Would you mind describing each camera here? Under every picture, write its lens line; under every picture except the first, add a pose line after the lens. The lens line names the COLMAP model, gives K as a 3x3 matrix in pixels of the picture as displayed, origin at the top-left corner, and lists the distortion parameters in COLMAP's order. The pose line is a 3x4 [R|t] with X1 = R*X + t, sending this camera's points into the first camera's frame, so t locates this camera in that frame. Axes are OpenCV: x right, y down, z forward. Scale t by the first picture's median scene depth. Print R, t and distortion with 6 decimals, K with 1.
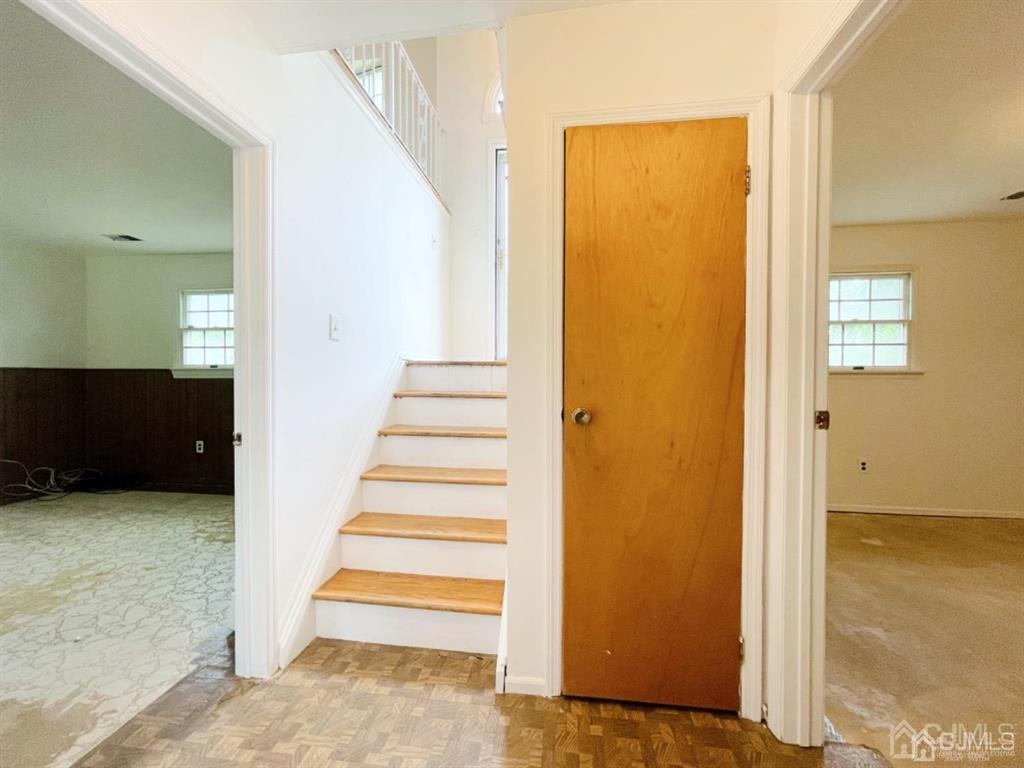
lens RADIAL K [[414.8, 0, 511.3], [0, 414.8, 381.9], [0, 0, 1]] dist [-0.000907, 0.000487]
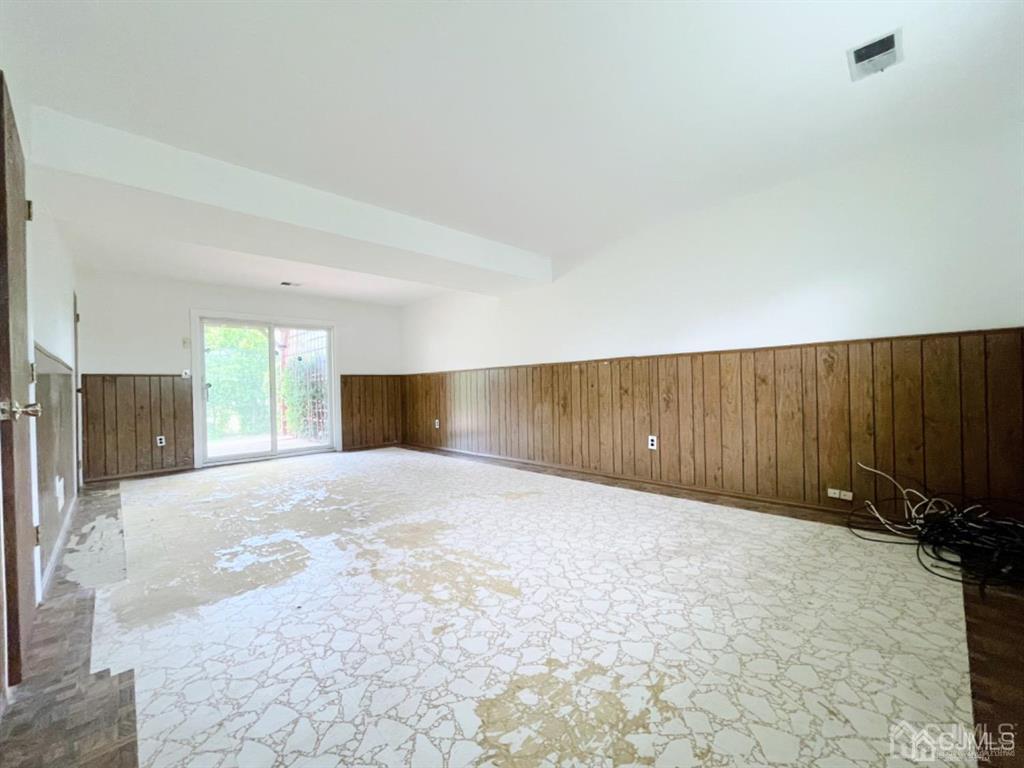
lens RADIAL K [[414.8, 0, 511.3], [0, 414.8, 381.9], [0, 0, 1]] dist [-0.000907, 0.000487]
pose [[-0.619319, 0.007687, -0.785102, -0.385669], [0.011345, 0.999935, 0.000841, 0.045775], [0.785057, -0.008386, -0.619366, 1.400276]]
